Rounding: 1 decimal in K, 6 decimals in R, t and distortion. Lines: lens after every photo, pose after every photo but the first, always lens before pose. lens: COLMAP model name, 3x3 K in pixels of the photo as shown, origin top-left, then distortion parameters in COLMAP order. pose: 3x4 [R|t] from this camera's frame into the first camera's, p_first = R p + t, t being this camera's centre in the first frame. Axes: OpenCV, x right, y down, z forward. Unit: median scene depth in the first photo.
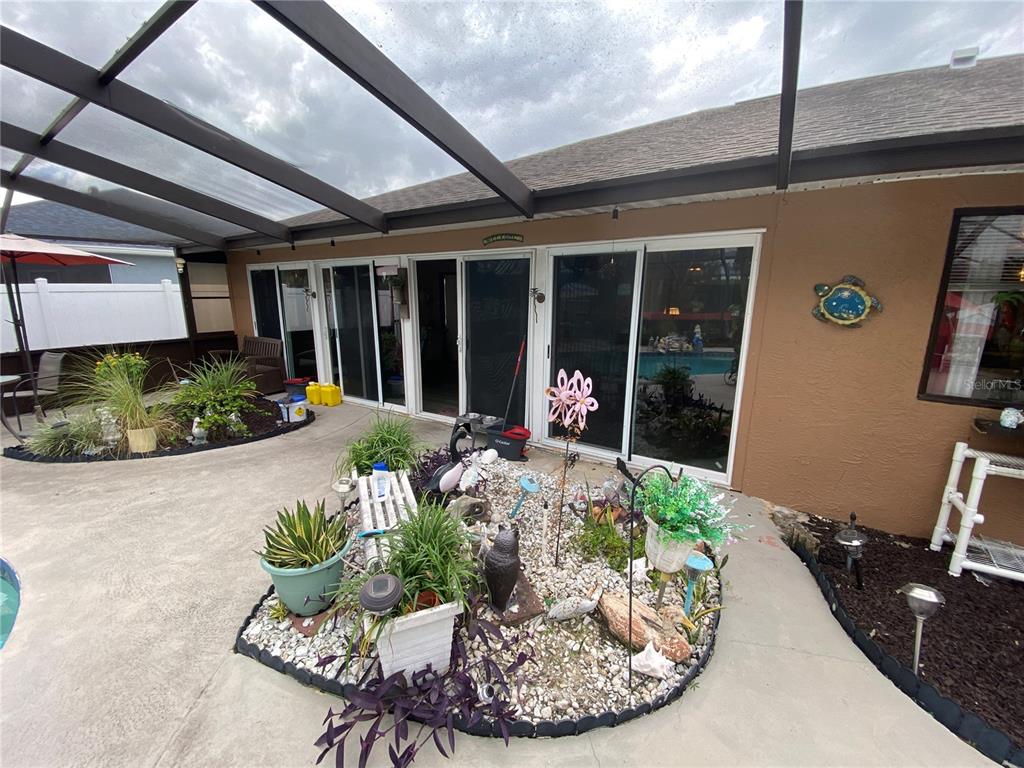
lens RADIAL K [[413.5, 0, 507.6], [0, 413.5, 385.3], [0, 0, 1]] dist [0.017483, -0.023492]
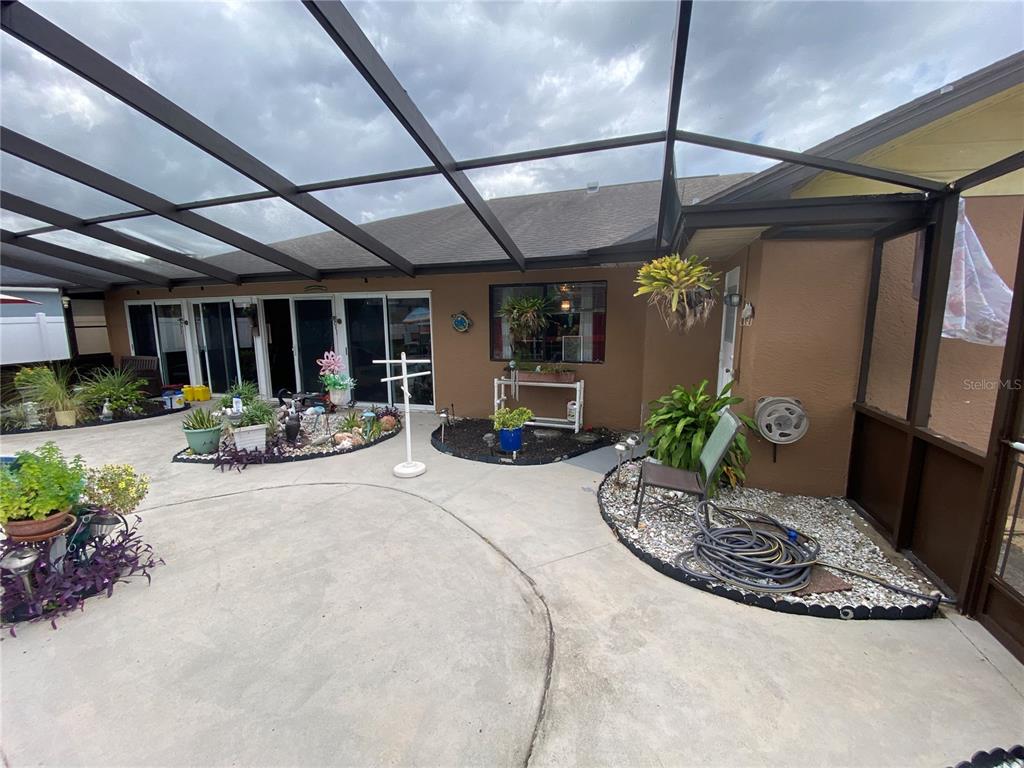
lens RADIAL K [[404.5, 0, 512.0], [0, 404.5, 384.0], [0, 0, 1]] dist [-0.000167, -0.014140]
pose [[0.959816, -0.055504, 0.275085, 0.241709], [0.071611, 0.996236, -0.048849, 0.157897], [-0.271338, 0.066585, 0.960178, -0.691631]]
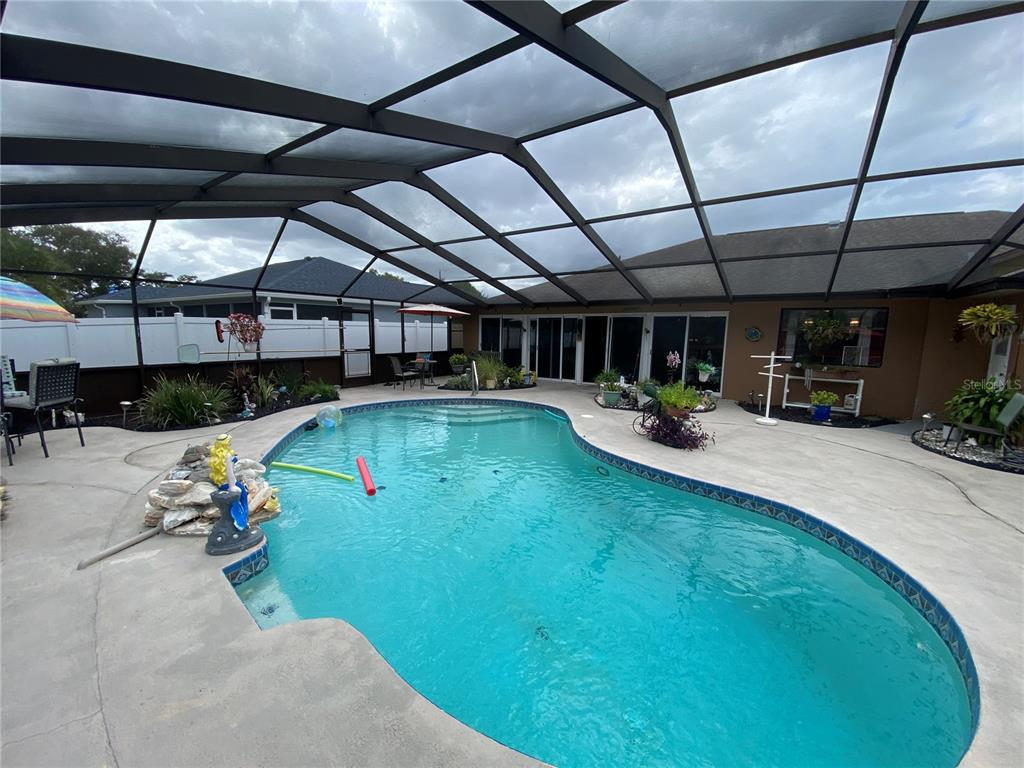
lens RADIAL K [[407.3, 0, 509.8], [0, 407.3, 388.9], [0, 0, 1]] dist [0.018489, -0.022076]
pose [[0.999916, 0.008048, -0.010192, -0.608596], [-0.008730, 0.997596, -0.068749, 0.266363], [0.009614, 0.068833, 0.997582, -1.243590]]
